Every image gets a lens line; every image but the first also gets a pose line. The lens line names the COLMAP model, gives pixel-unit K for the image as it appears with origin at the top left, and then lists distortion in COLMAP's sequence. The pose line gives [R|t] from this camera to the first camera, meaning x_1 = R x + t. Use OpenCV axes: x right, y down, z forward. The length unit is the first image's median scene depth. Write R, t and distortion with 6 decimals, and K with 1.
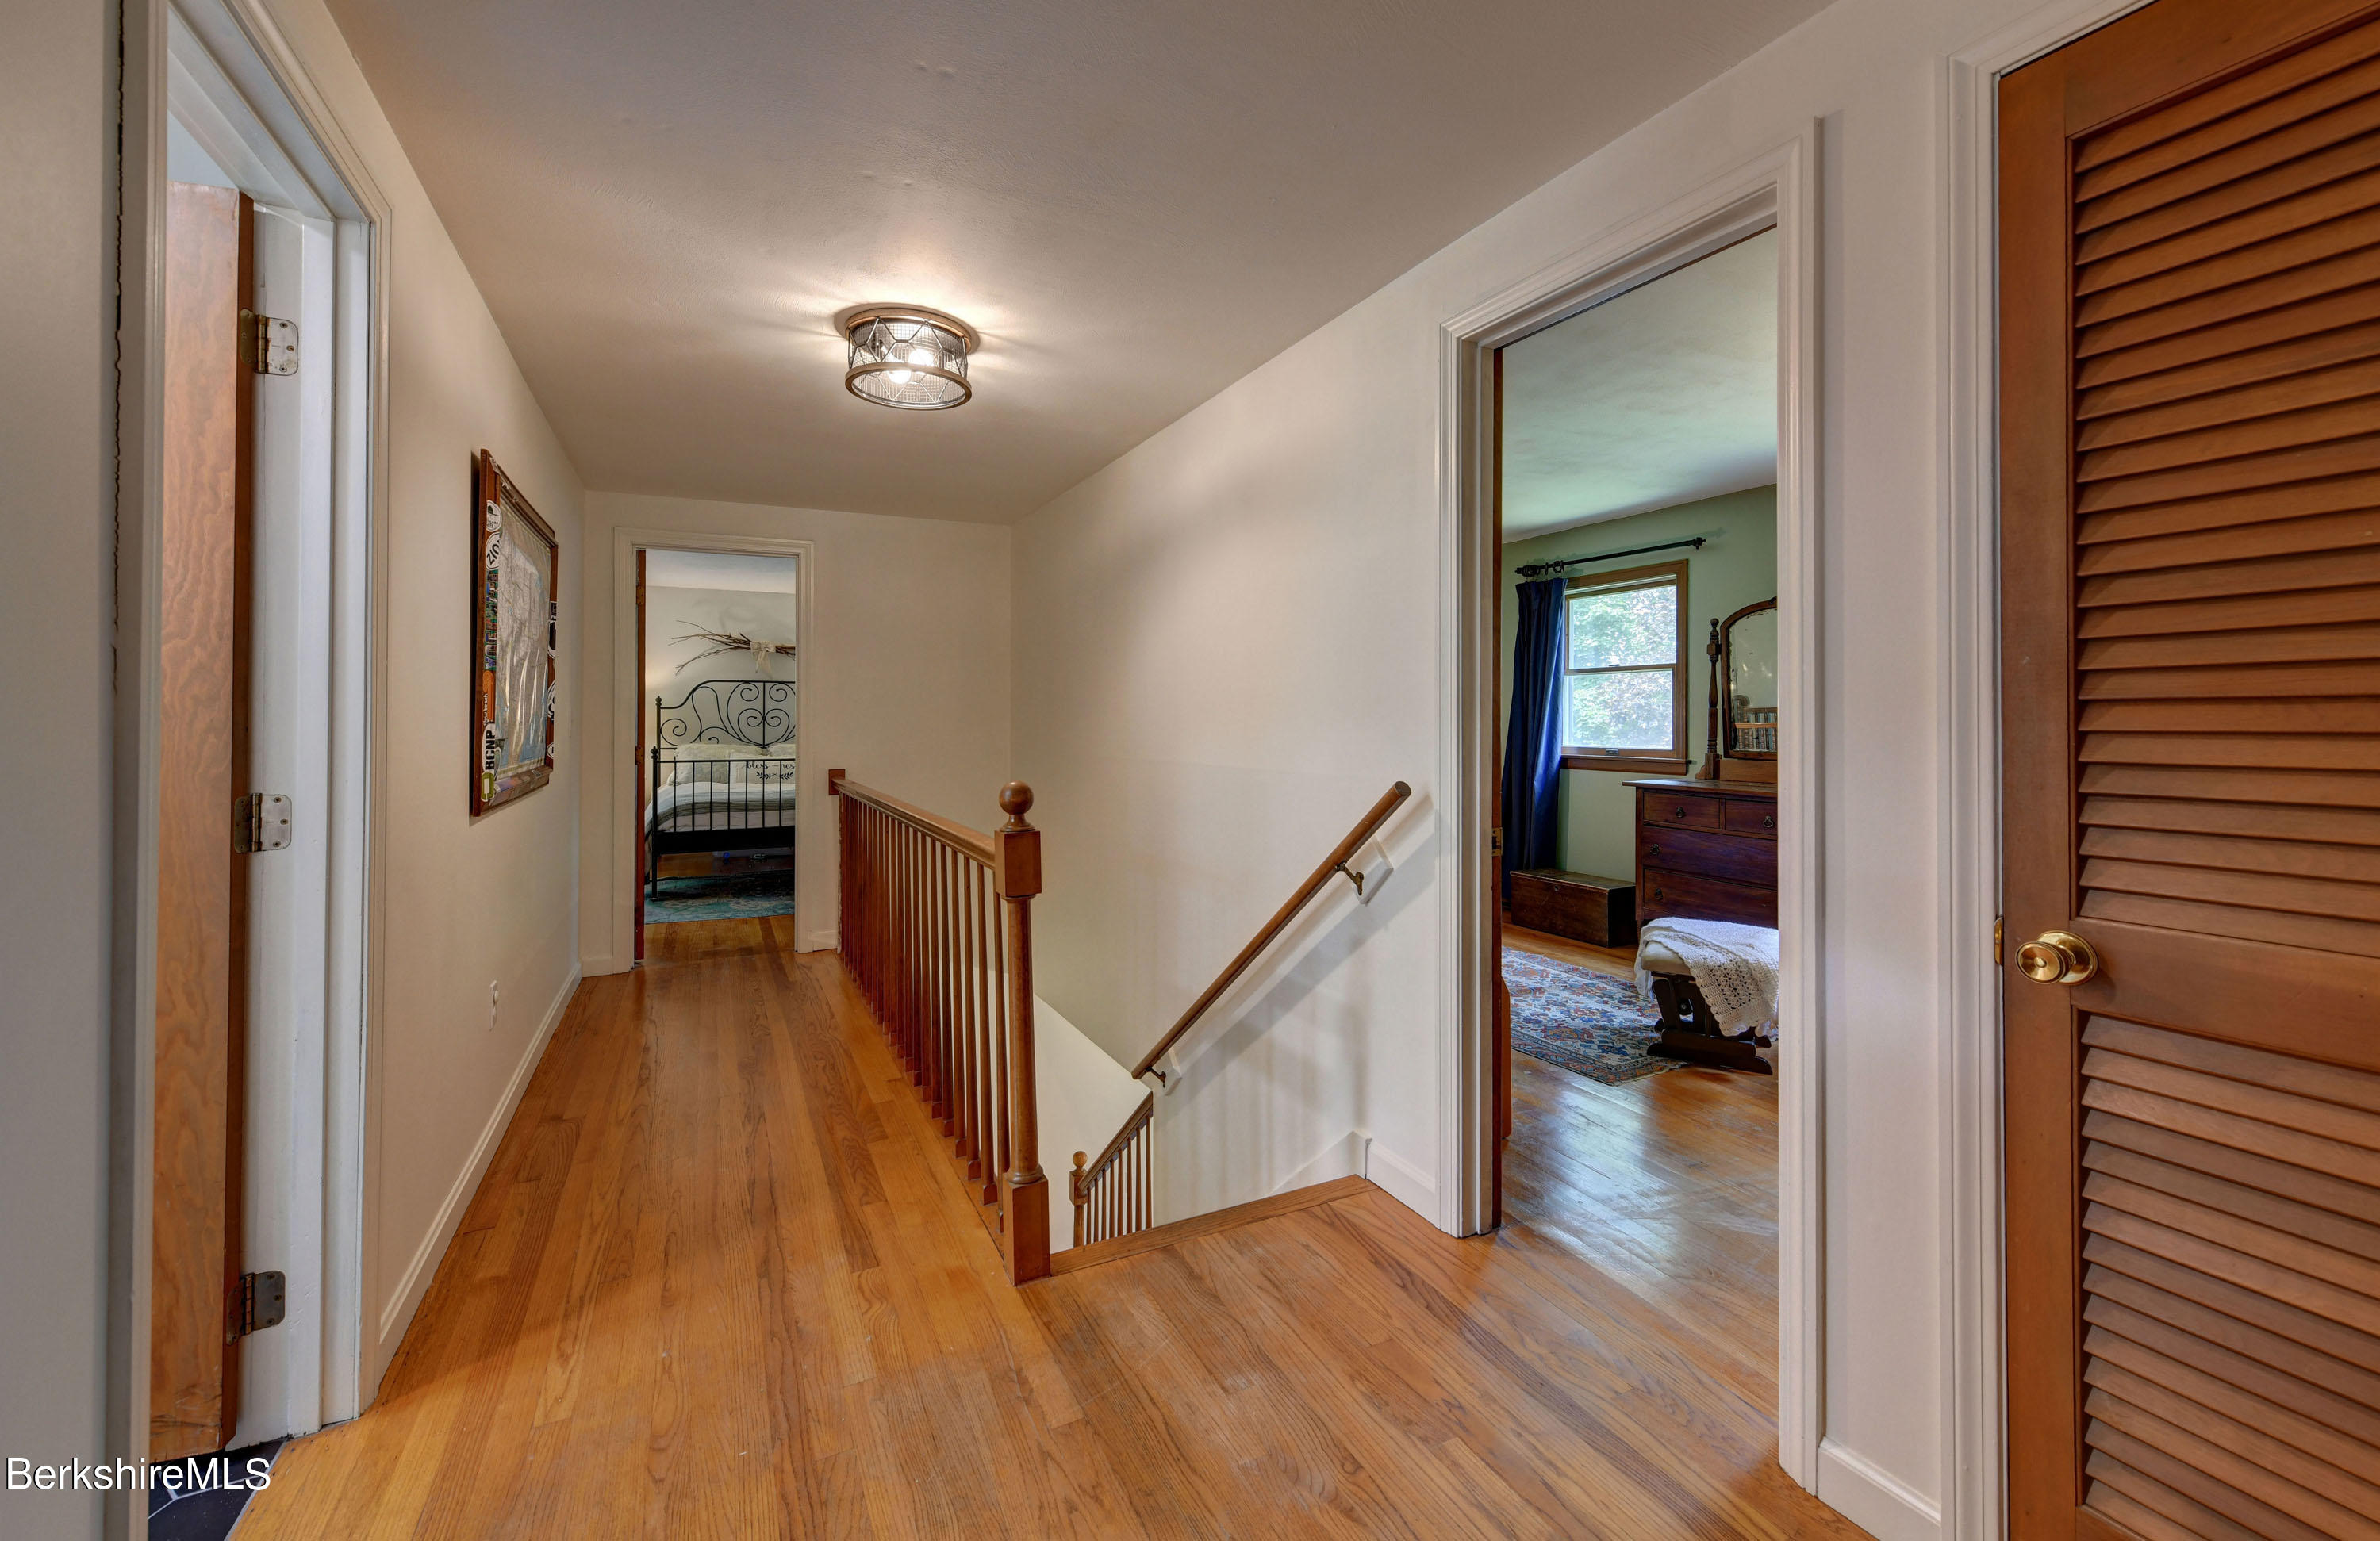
lens RADIAL K [[973.3, 0, 1203.8], [0, 973.3, 714.7], [0, 0, 1]] dist [0.004555, -0.000919]
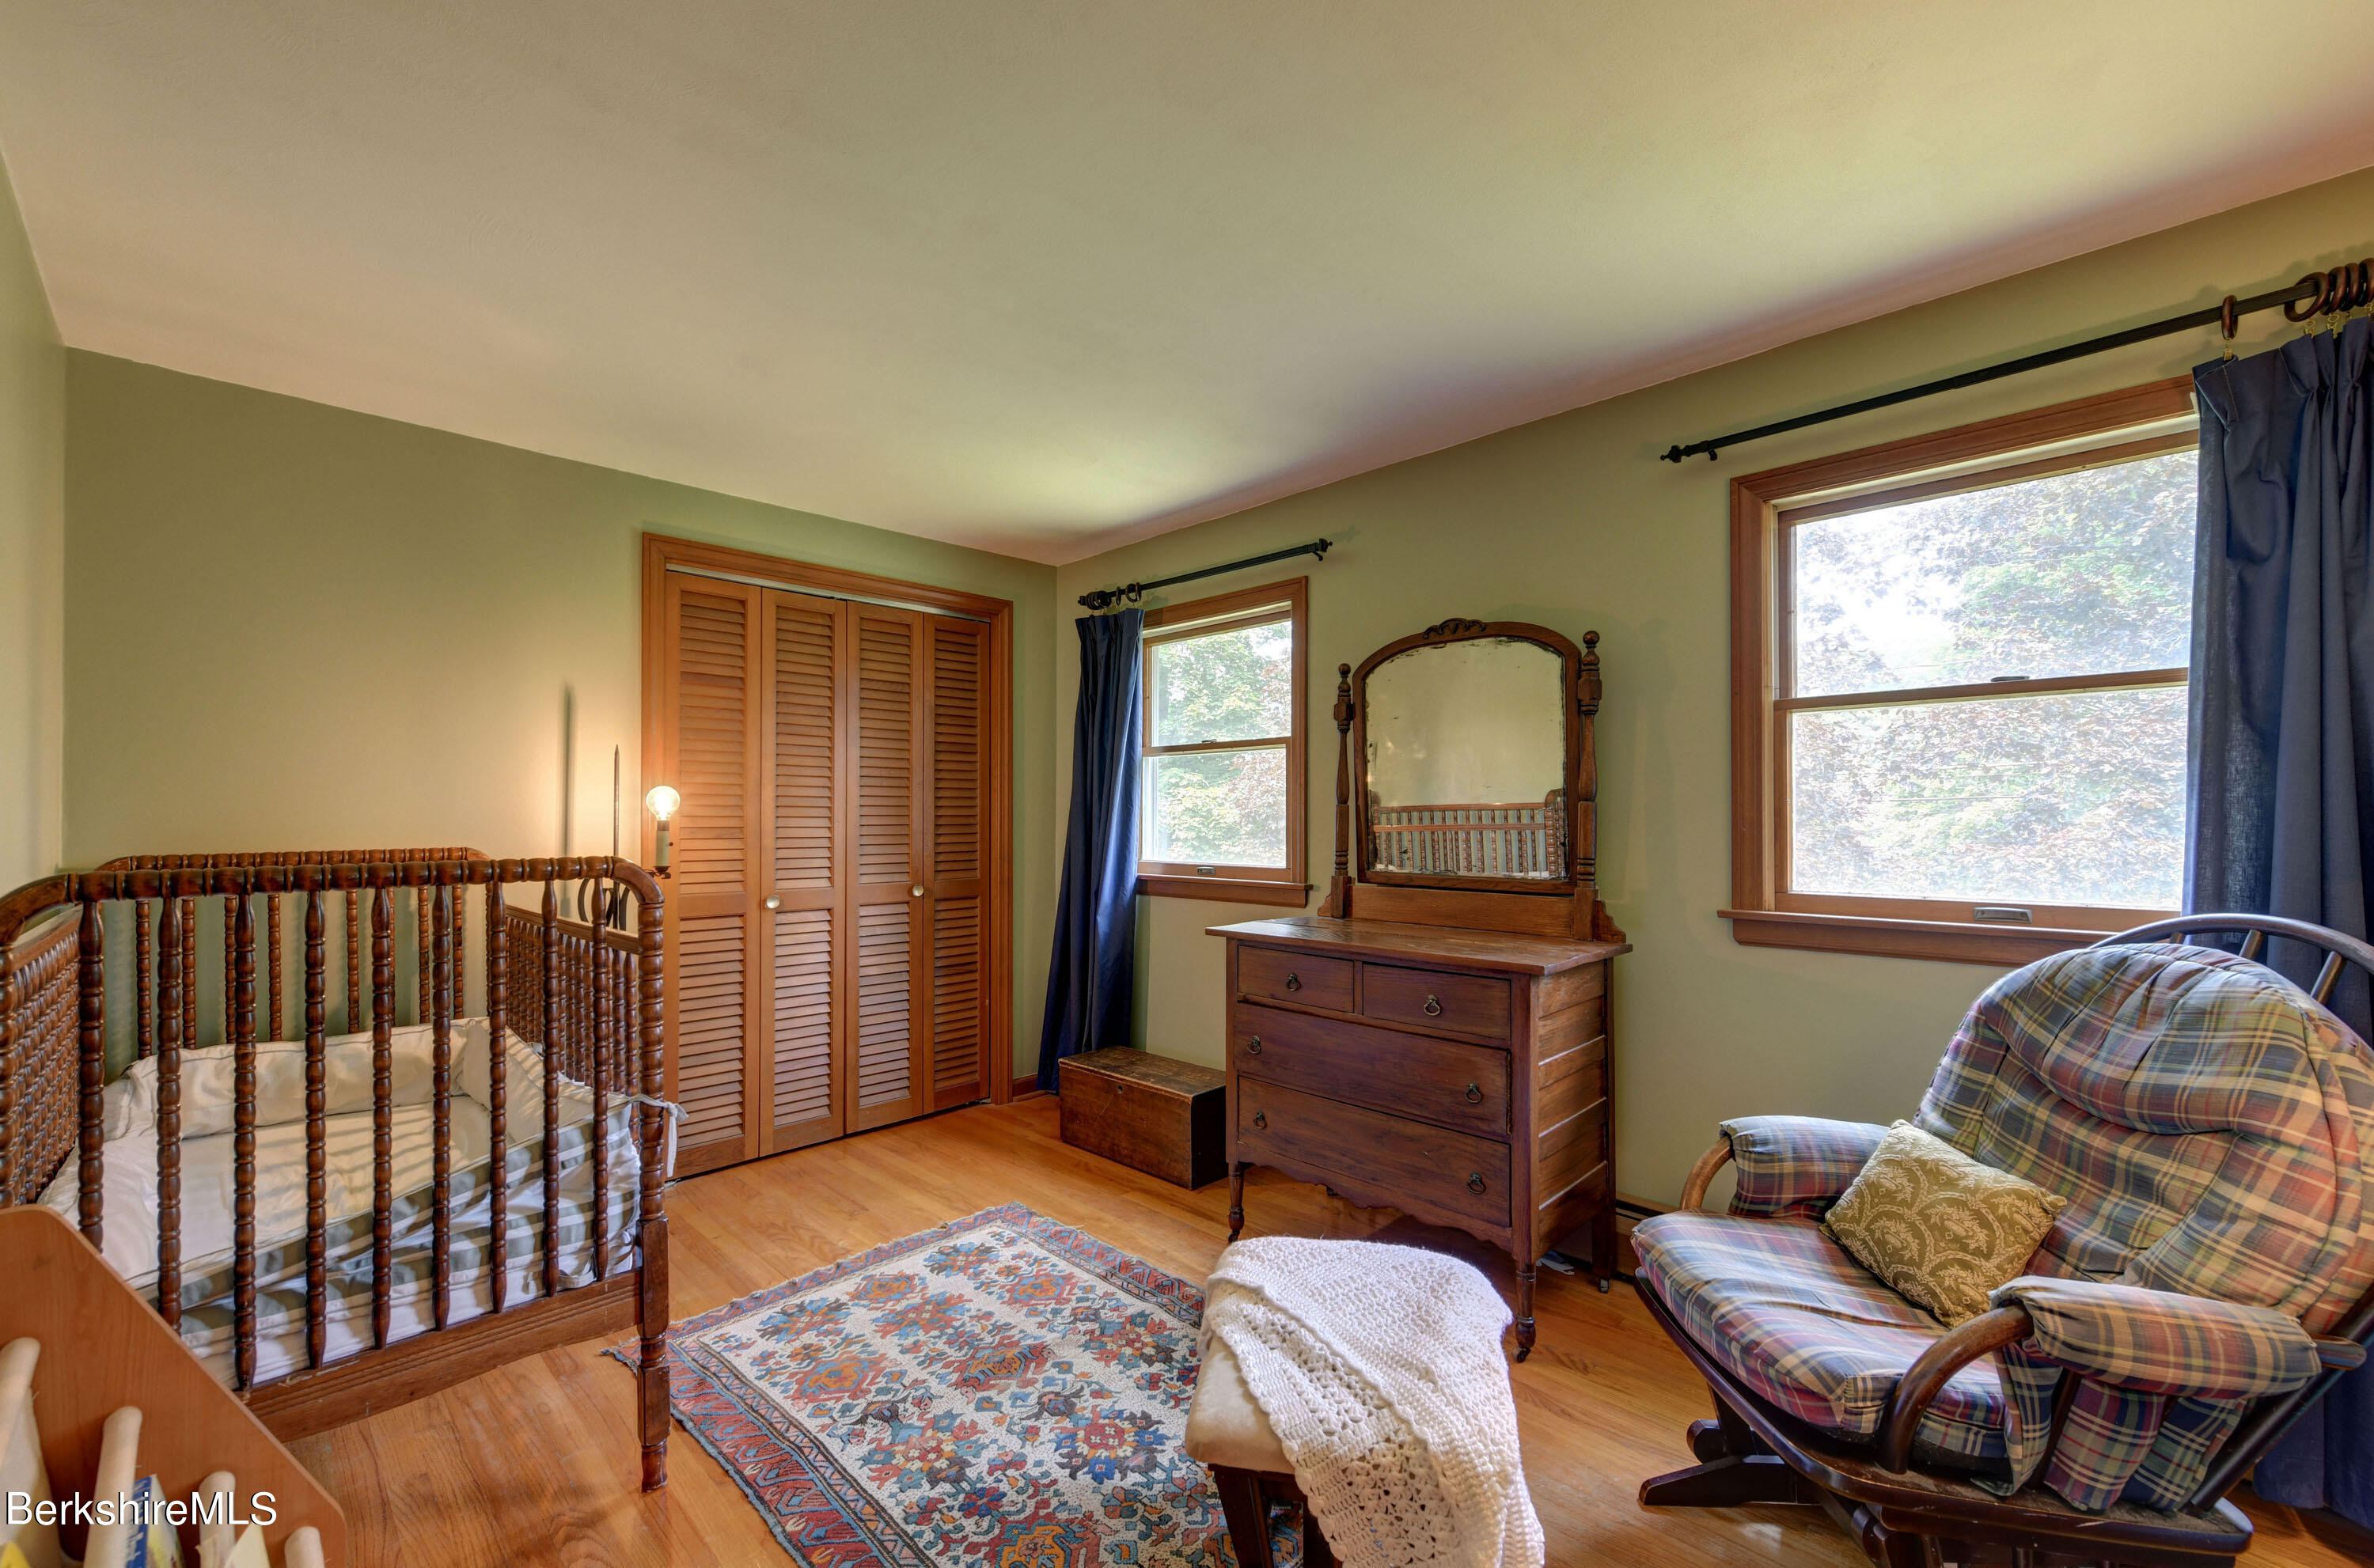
lens RADIAL K [[973.0, 0, 1178.9], [0, 973.0, 803.6], [0, 0, 1]] dist [-0.002296, -0.000034]
pose [[0.949679, 0.003999, 0.313199, 0.212078], [-0.000833, 0.999947, -0.010242, -0.000771], [-0.313224, 0.009466, 0.949632, 0.410876]]
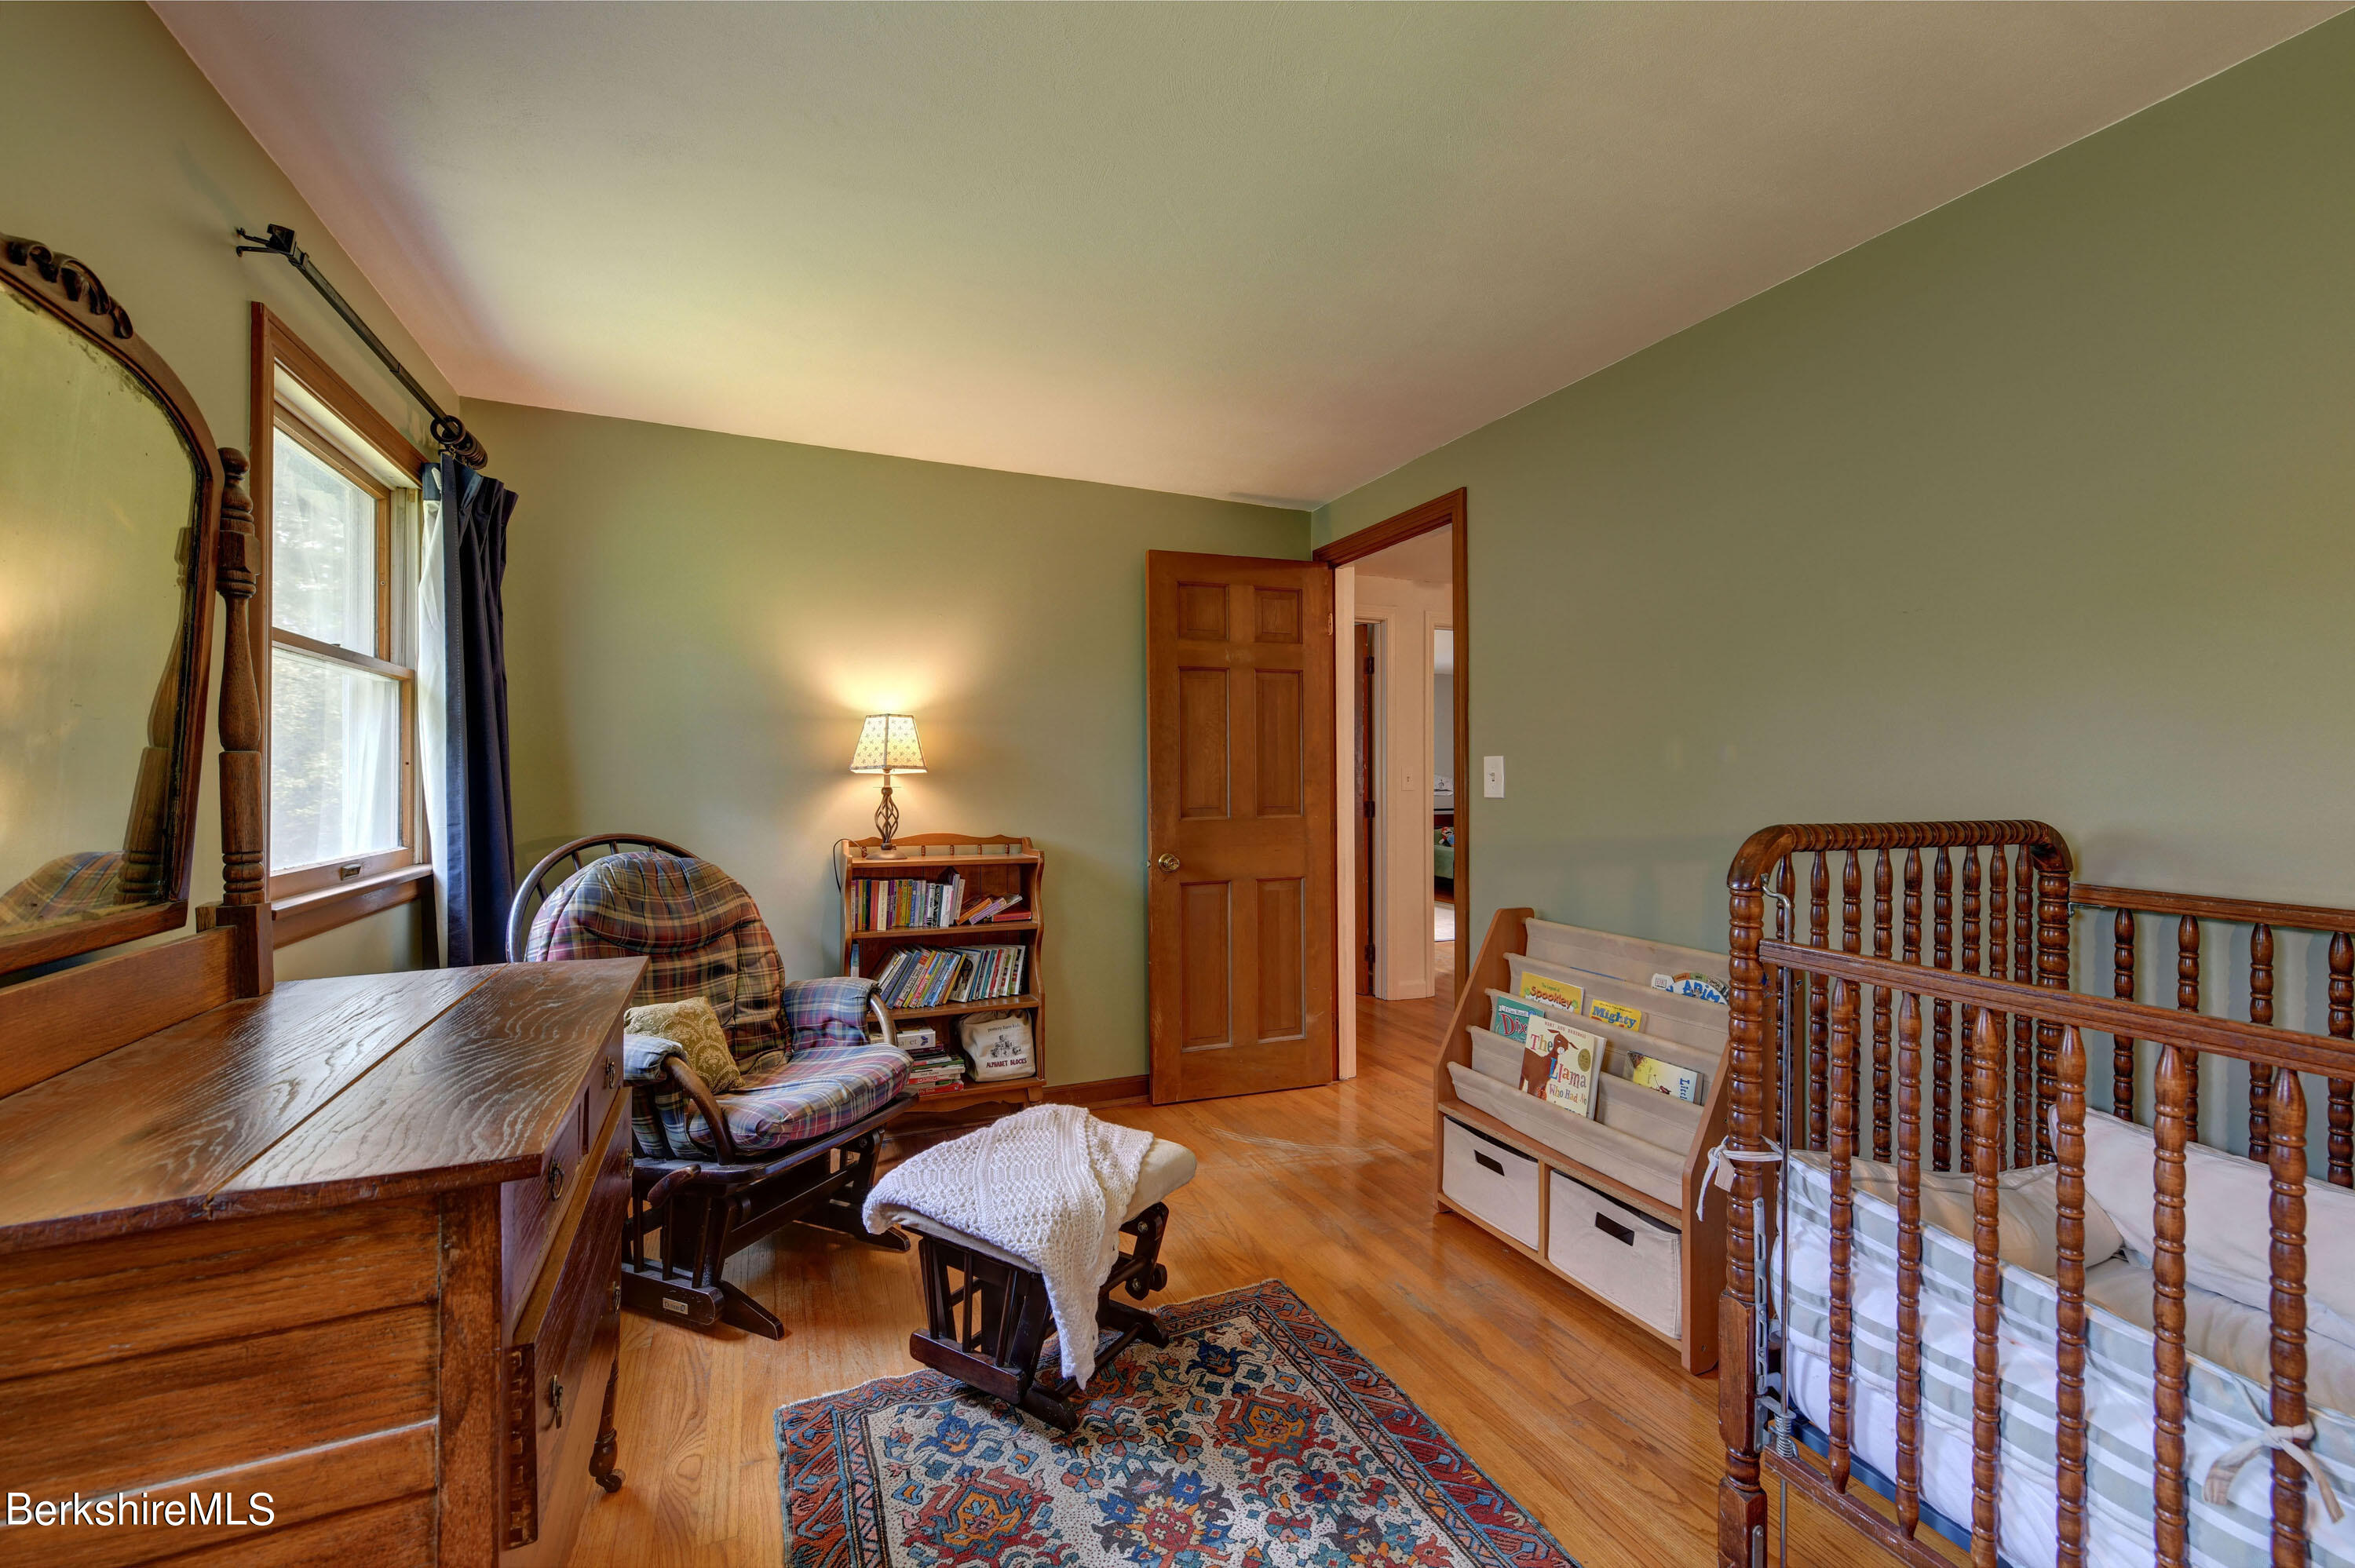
lens RADIAL K [[954.6, 0, 1174.4], [0, 954.6, 785.8], [0, 0, 1]] dist [0.002765, 0.000282]
pose [[-0.998669, 0.002203, 0.051534, 0.266806], [0.002209, 0.999998, 0.000053, 0.003885], [-0.051534, 0.000167, -0.998671, 0.910351]]
